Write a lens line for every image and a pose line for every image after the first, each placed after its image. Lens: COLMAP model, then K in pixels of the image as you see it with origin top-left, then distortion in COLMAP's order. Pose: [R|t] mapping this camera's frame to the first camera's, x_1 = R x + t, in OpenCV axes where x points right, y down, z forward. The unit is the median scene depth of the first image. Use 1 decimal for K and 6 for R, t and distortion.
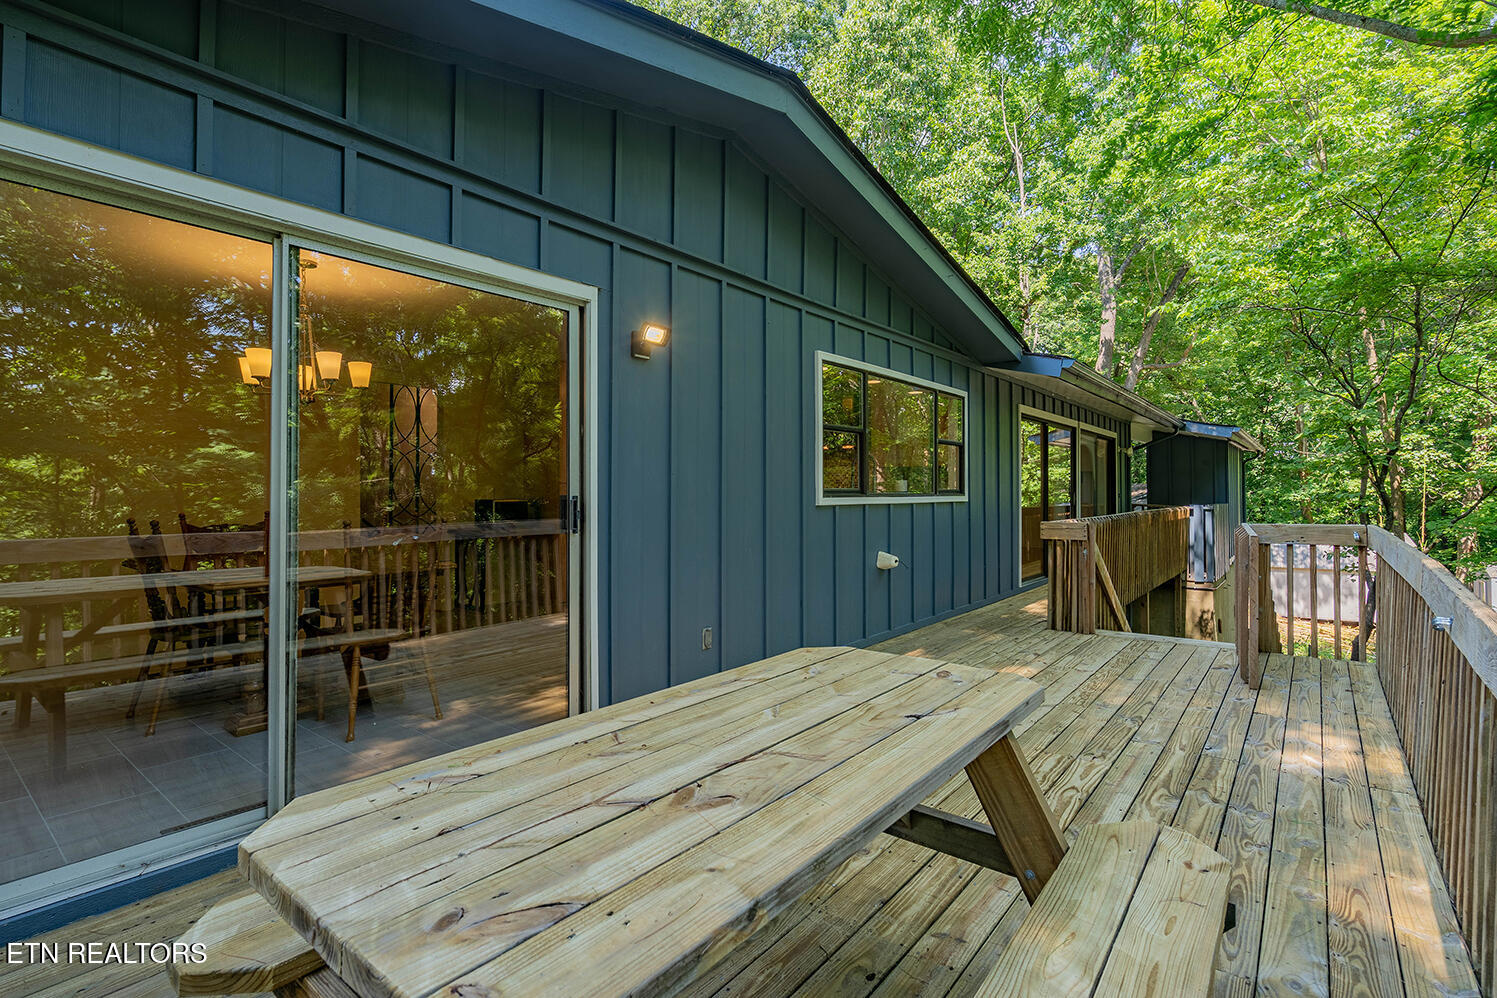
lens RADIAL K [[690.7, 0, 755.1], [0, 690.7, 501.9], [0, 0, 1]] dist [0.008396, 0.000011]
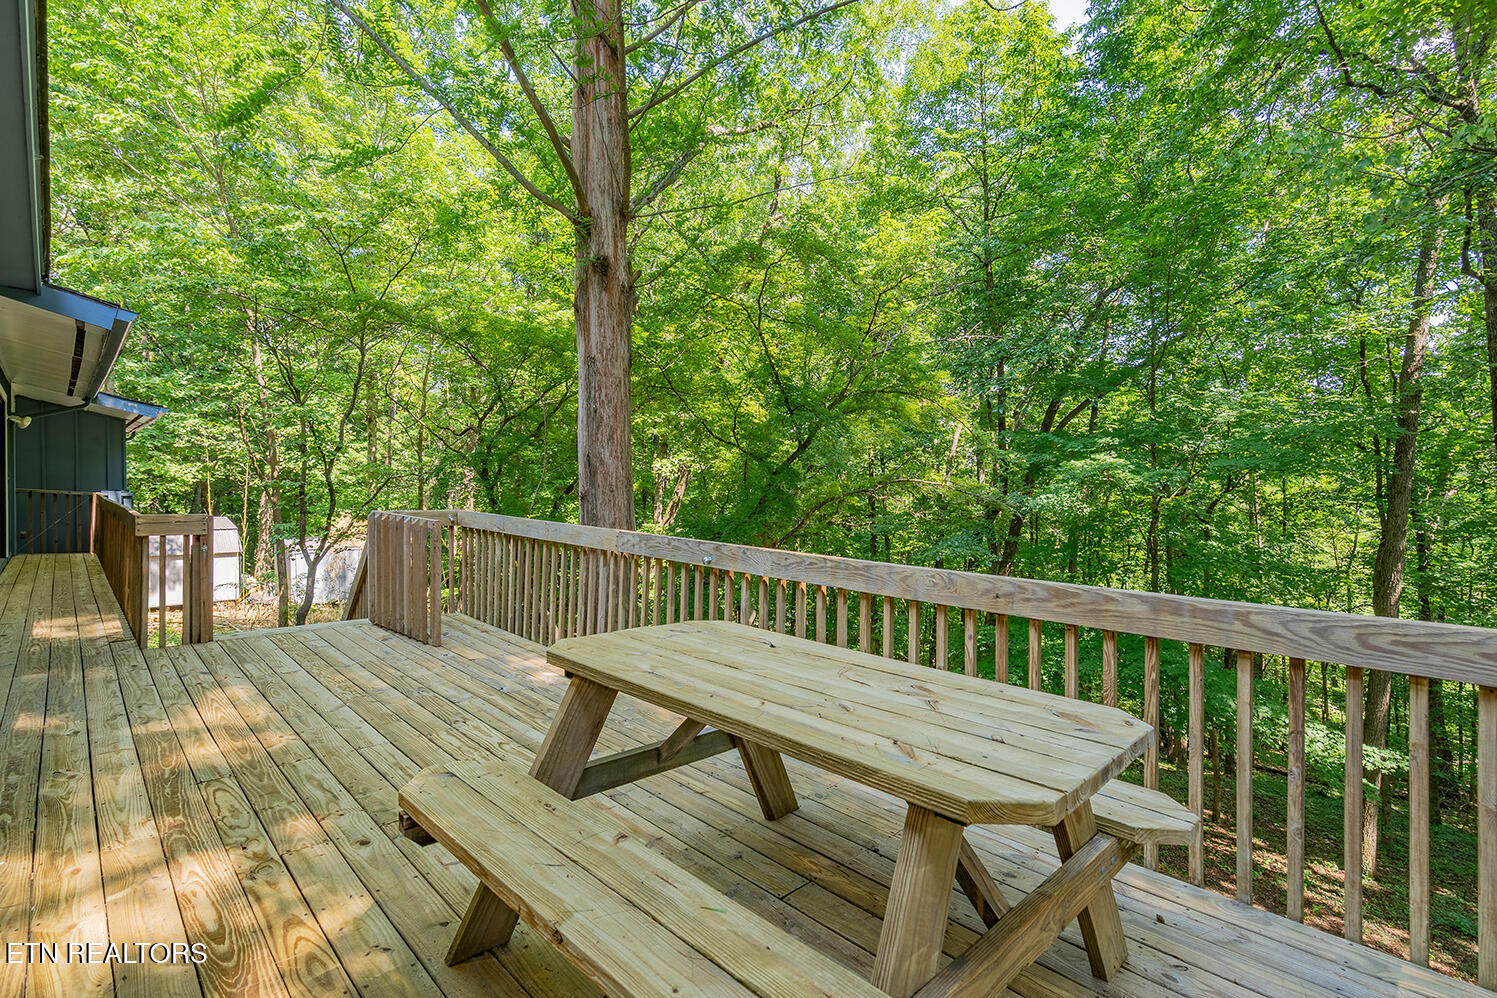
lens RADIAL K [[690.7, 0, 755.6], [0, 690.7, 497.1], [0, 0, 1]] dist [0.008396, 0.000011]
pose [[0.103875, 0.006912, 0.994566, -0.596760], [-0.020275, 0.999783, -0.004831, -0.002978], [-0.994384, -0.019663, 0.103993, 0.421306]]
